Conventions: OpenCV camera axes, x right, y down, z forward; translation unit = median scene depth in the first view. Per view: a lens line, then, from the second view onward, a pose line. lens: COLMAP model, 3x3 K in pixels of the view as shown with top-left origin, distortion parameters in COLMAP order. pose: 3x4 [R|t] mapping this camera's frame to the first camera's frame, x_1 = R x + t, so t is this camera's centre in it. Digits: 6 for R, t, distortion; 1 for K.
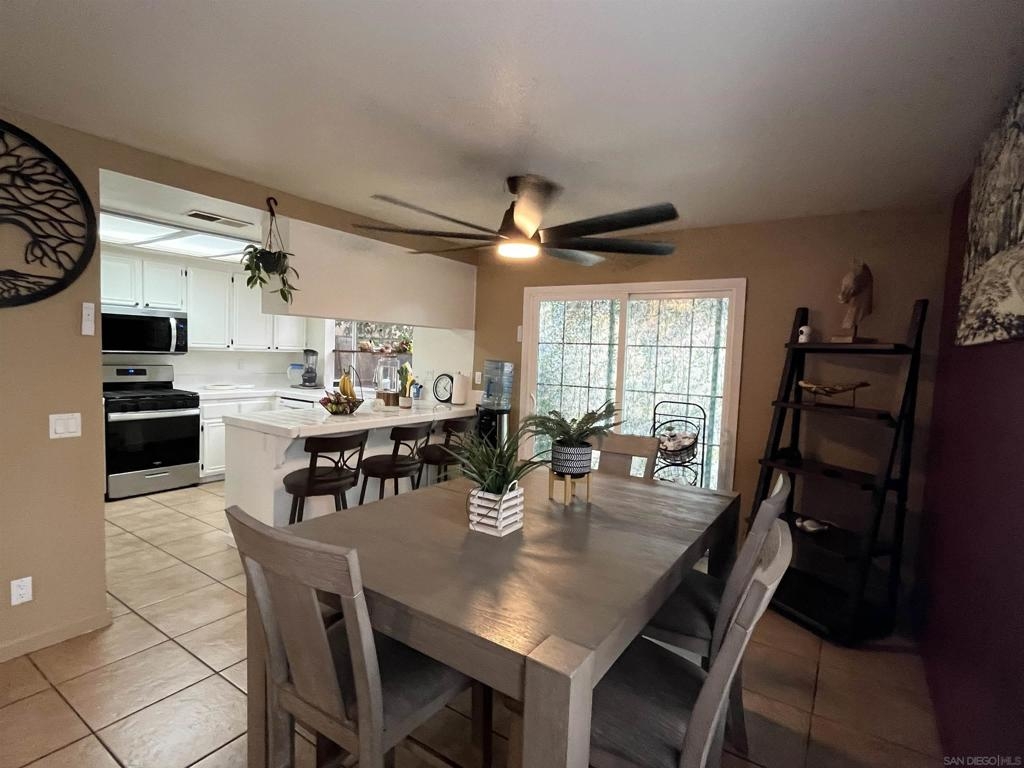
lens RADIAL K [[512.5, 0, 514.0], [0, 512.5, 387.1], [0, 0, 1]] dist [-0.000363, -0.000472]
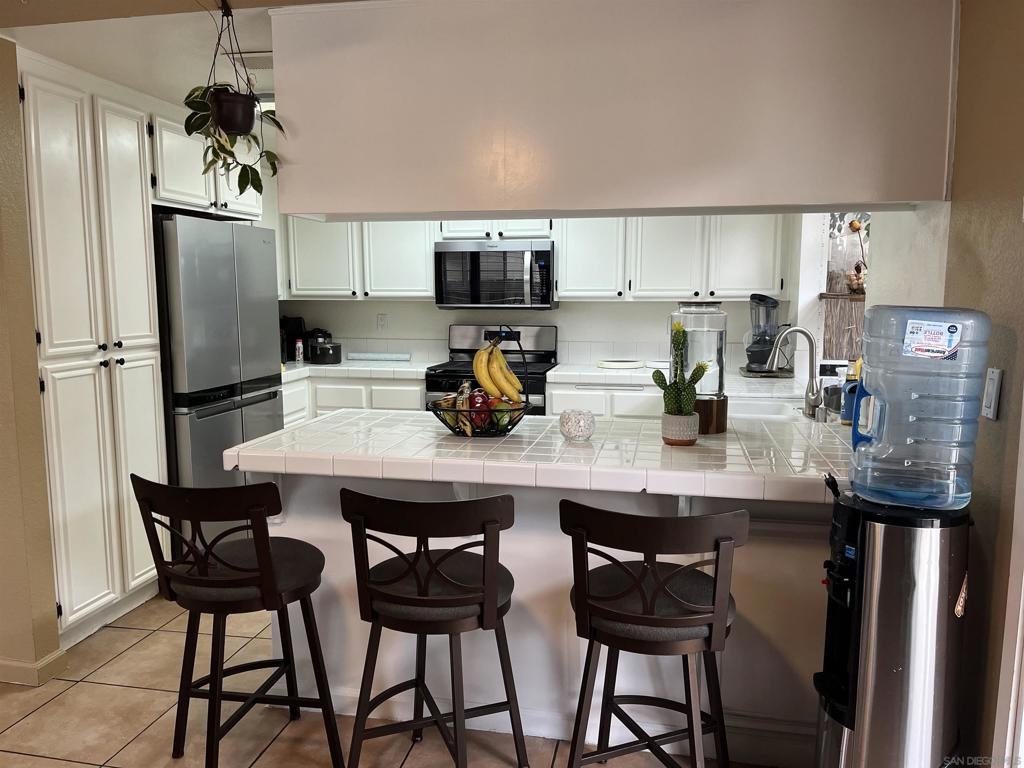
lens RADIAL K [[766.7, 0, 510.6], [0, 766.7, 383.1], [0, 0, 1]] dist [0.027539, 0.000993]
pose [[0.381679, 0.075854, -0.921177, 0.246464], [-0.045780, 0.996955, 0.063125, -0.037064], [0.923160, 0.018077, 0.383990, 0.738555]]
